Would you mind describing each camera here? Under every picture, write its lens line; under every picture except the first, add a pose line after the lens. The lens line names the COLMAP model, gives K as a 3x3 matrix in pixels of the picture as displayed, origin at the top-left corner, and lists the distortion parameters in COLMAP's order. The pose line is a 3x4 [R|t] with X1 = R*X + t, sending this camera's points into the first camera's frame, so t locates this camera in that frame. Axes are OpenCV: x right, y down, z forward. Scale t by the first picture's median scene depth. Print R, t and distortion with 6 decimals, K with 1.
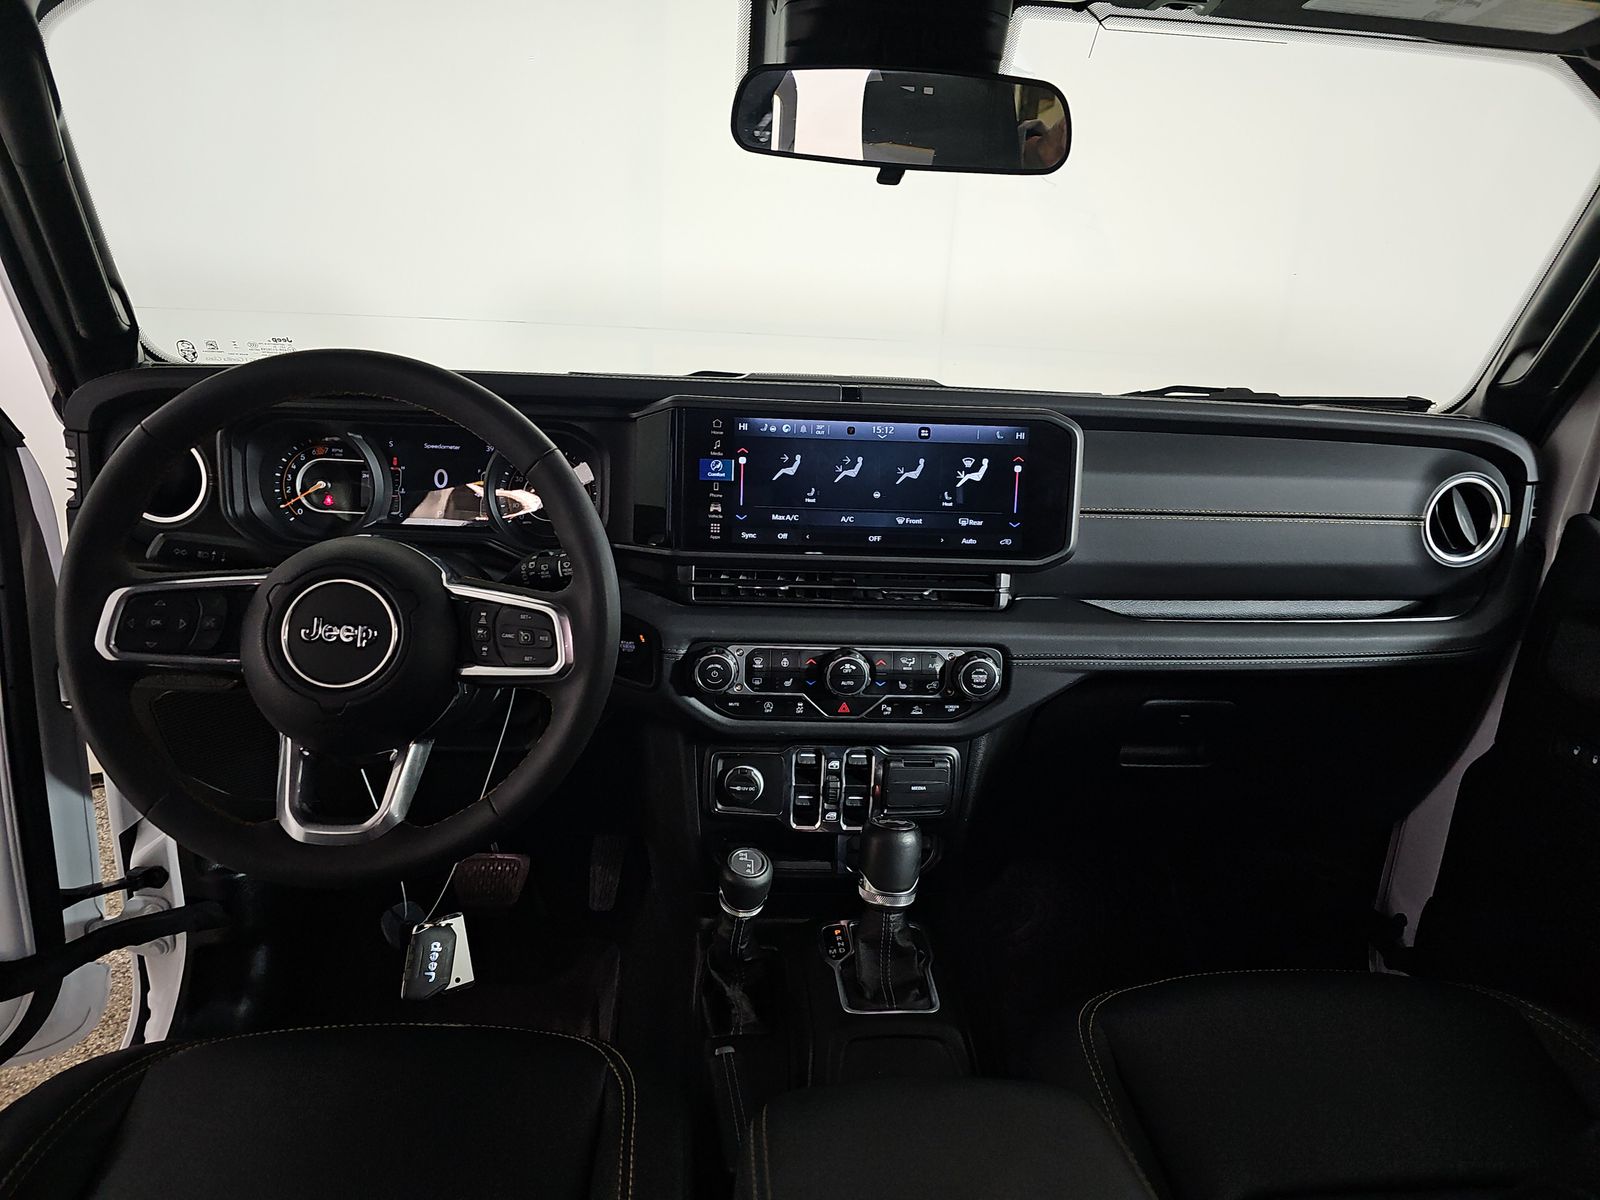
lens RADIAL K [[1073.2, 0, 784.0], [0, 1073.2, 623.1], [0, 0, 1]] dist [0.093897, -0.107282]
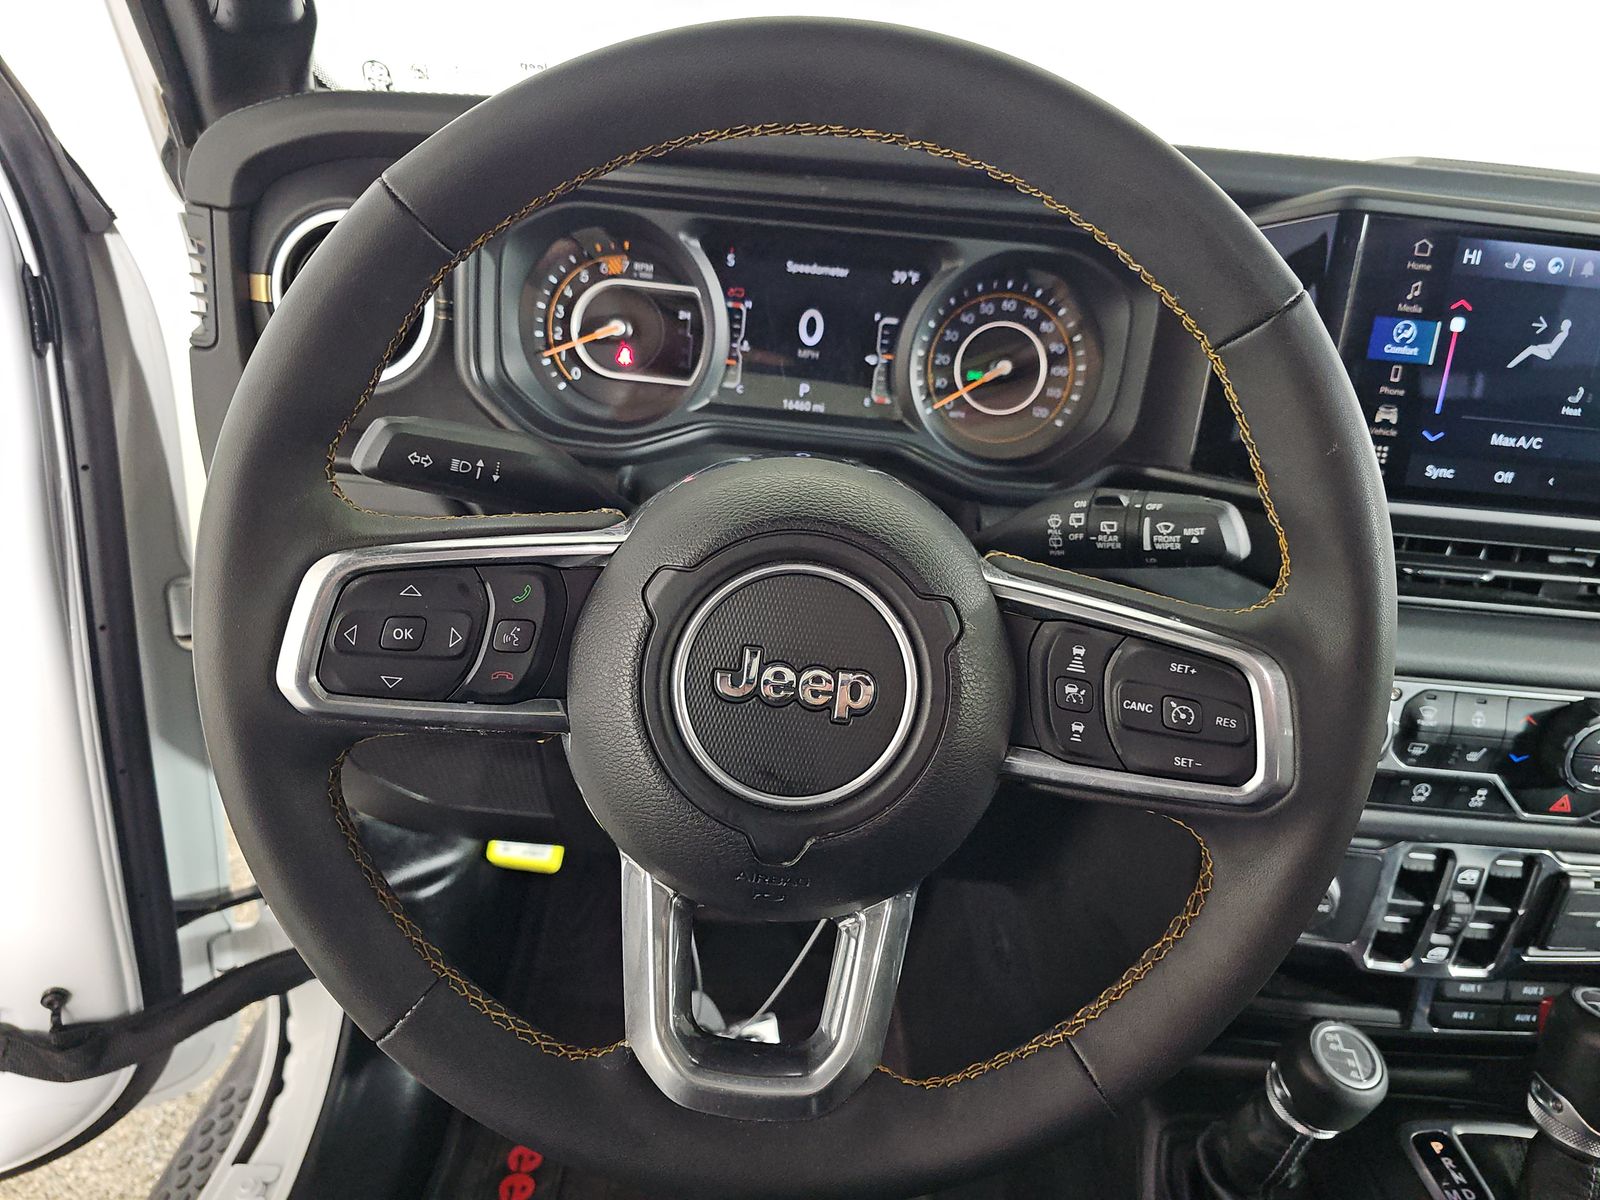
lens RADIAL K [[1098.3, 0, 792.0], [0, 1098.3, 613.0], [0, 0, 1]] dist [0.046286, -0.068346]
pose [[0.996023, 0.071126, -0.053661, -0.311706], [-0.063825, 0.989811, 0.127280, -0.062934], [0.062167, -0.123349, 0.990414, 0.445975]]
